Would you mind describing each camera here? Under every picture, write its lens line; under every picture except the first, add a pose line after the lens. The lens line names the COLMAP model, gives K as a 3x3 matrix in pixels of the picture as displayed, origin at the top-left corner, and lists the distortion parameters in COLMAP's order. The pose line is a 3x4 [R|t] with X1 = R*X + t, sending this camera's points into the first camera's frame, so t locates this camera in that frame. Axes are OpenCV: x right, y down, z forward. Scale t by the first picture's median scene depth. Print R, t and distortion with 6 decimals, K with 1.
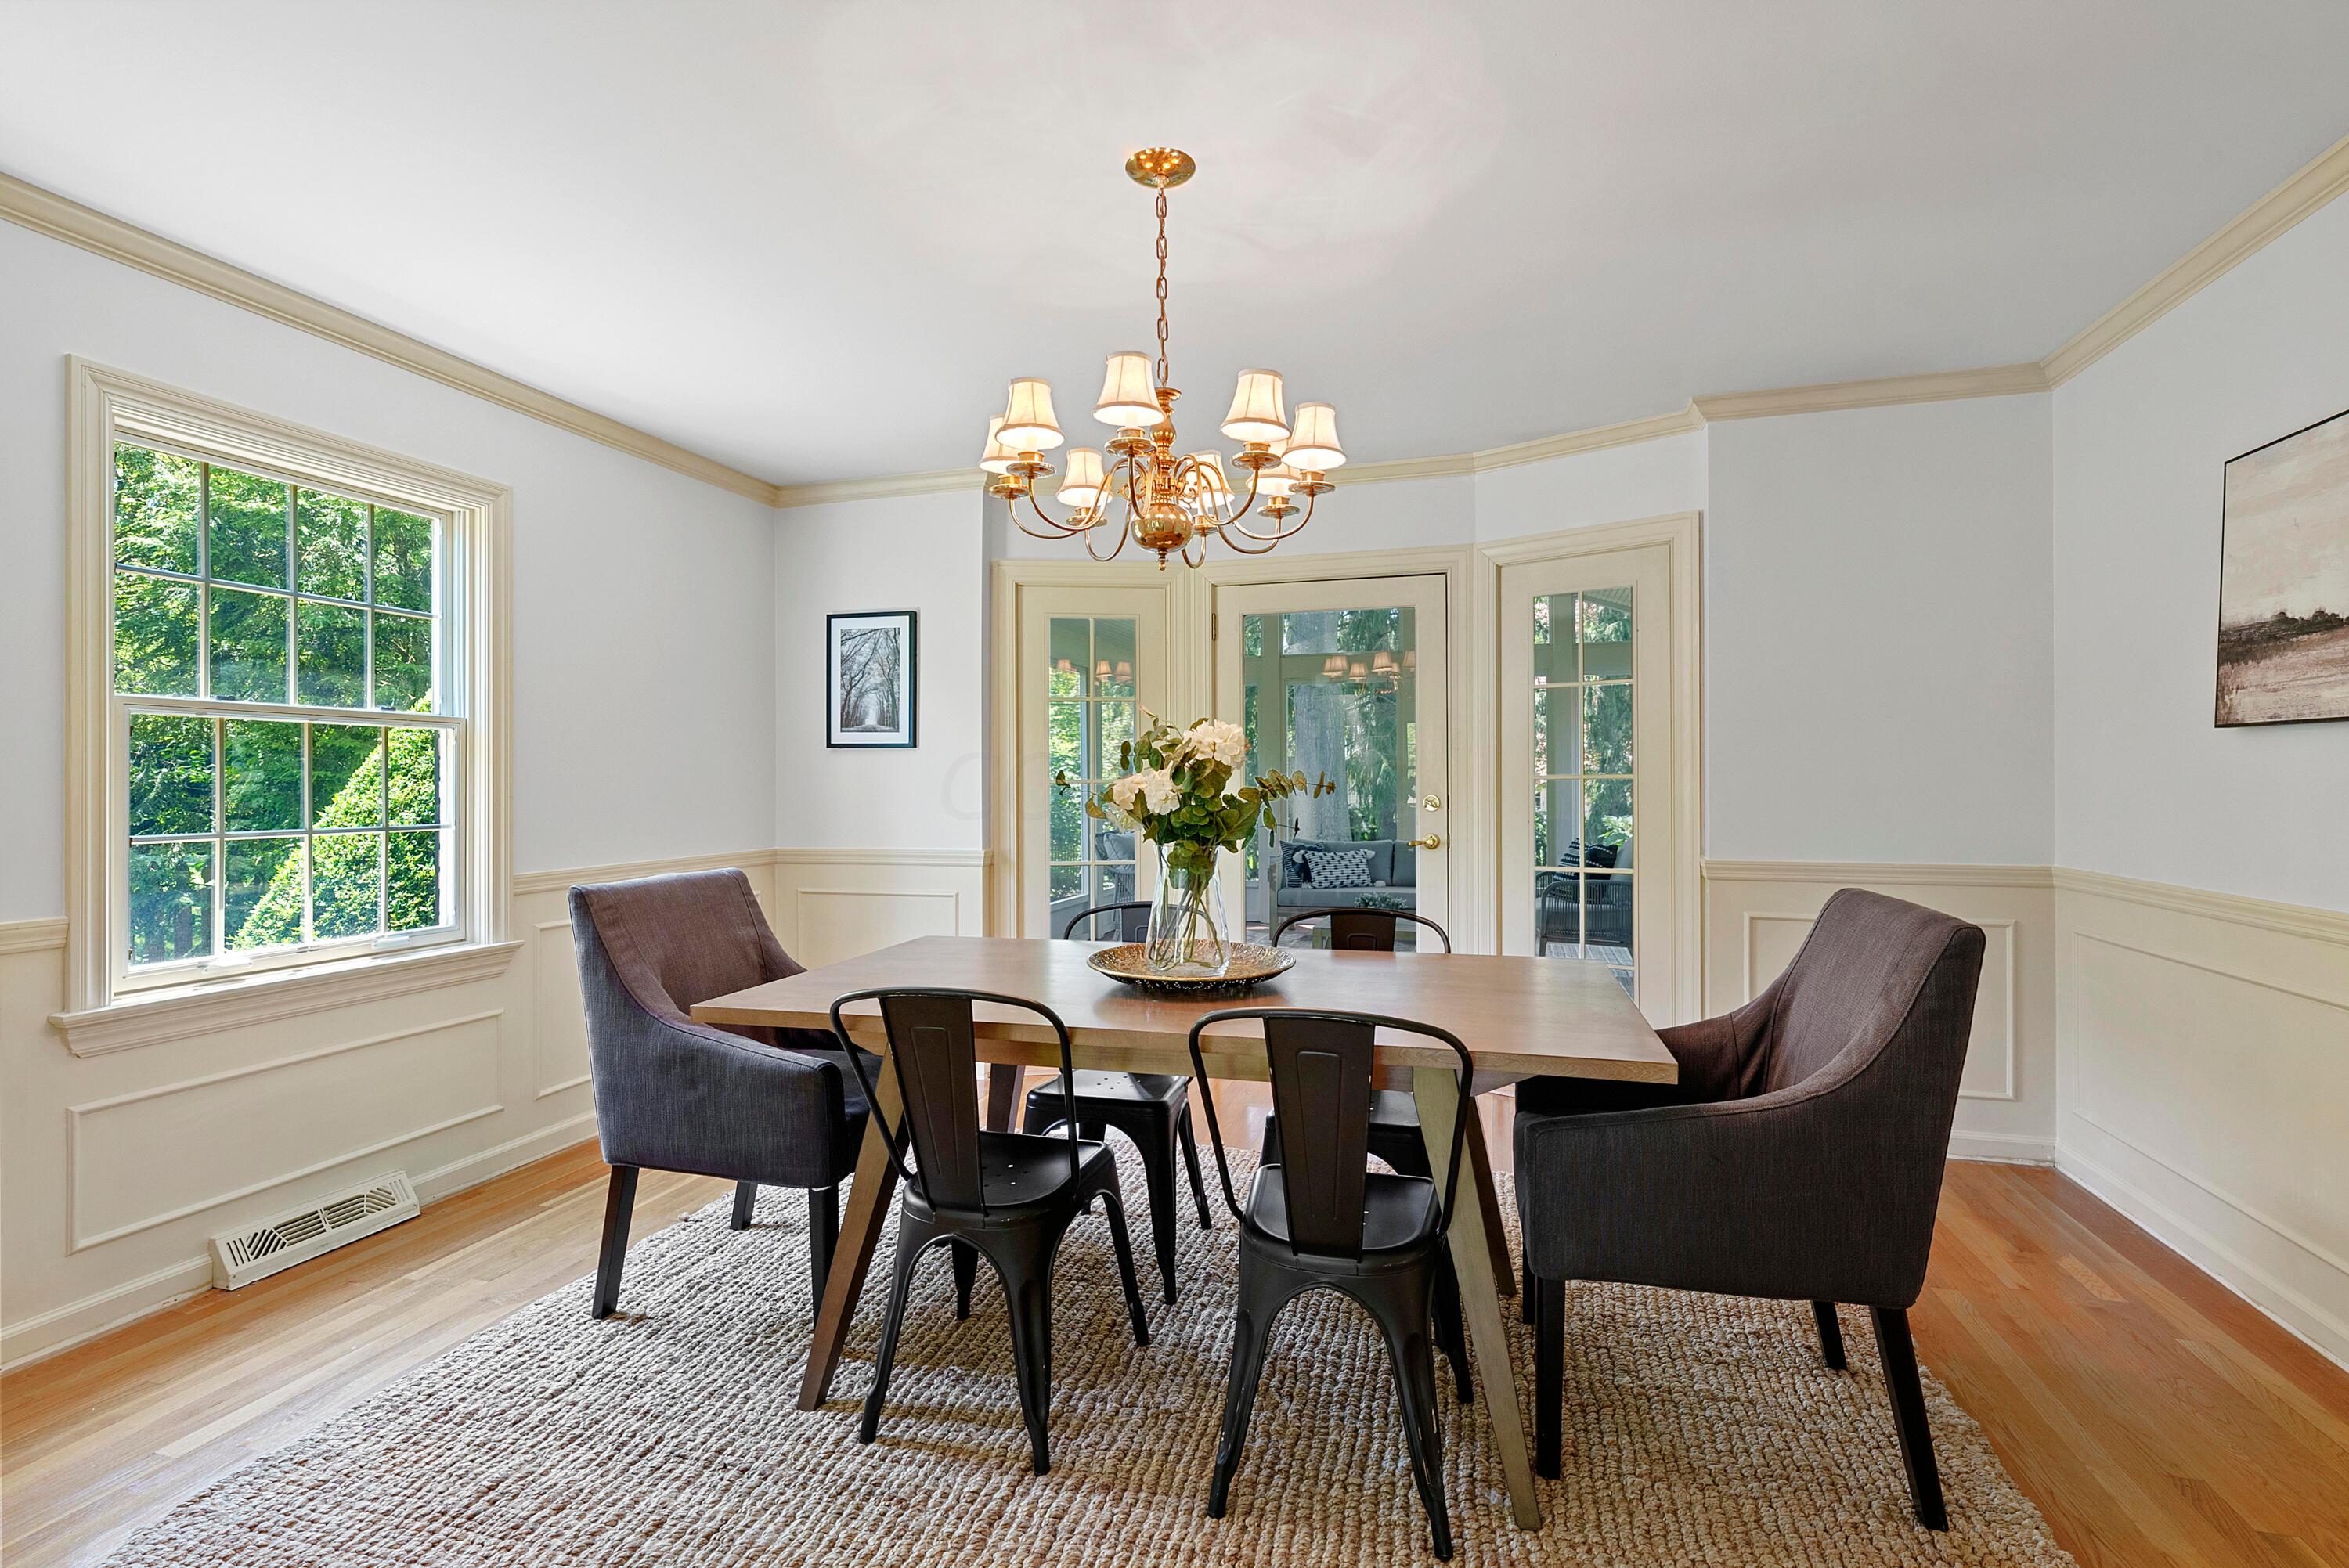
lens RADIAL K [[1057.4, 0, 1182.4], [0, 1057.4, 773.7], [0, 0, 1]] dist [-0.000699, -0.000234]
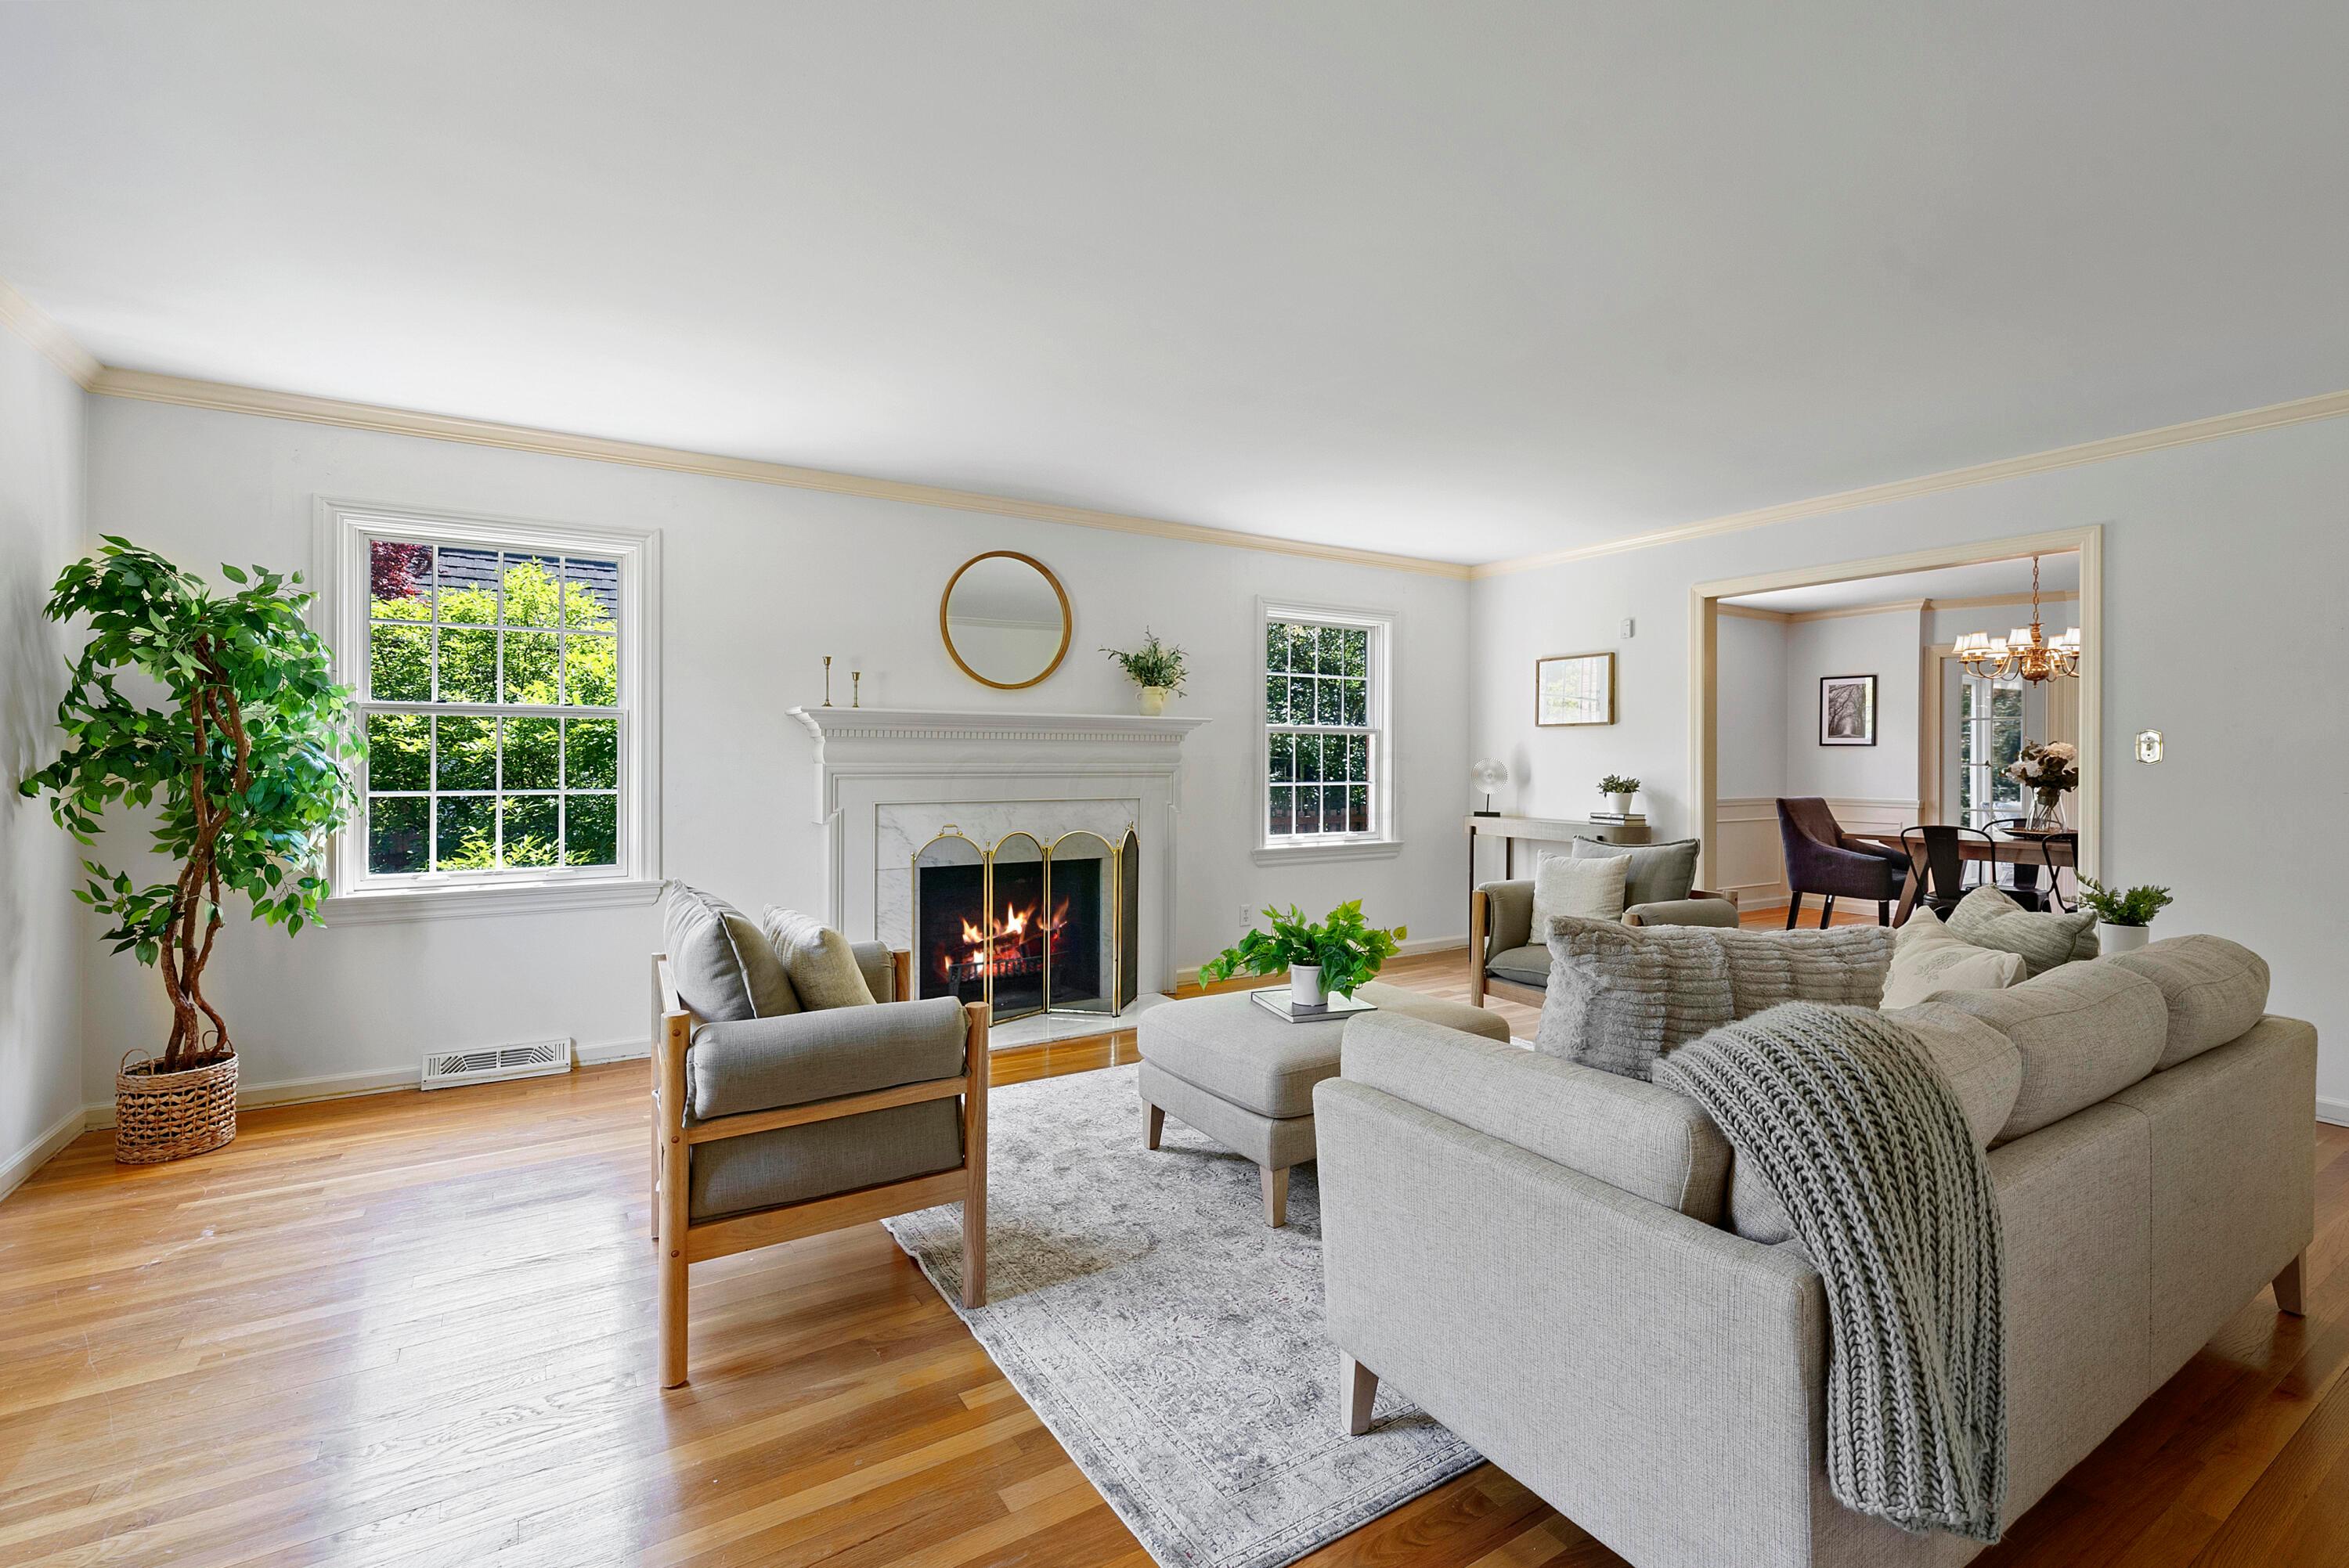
lens RADIAL K [[1057.4, 0, 1182.4], [0, 1057.4, 773.7], [0, 0, 1]] dist [-0.000699, -0.000234]
pose [[0.755613, 0.012242, -0.654904, 0.085576], [0.000927, 0.999804, 0.019760, -0.020815], [0.655018, -0.015538, 0.755454, -2.014410]]
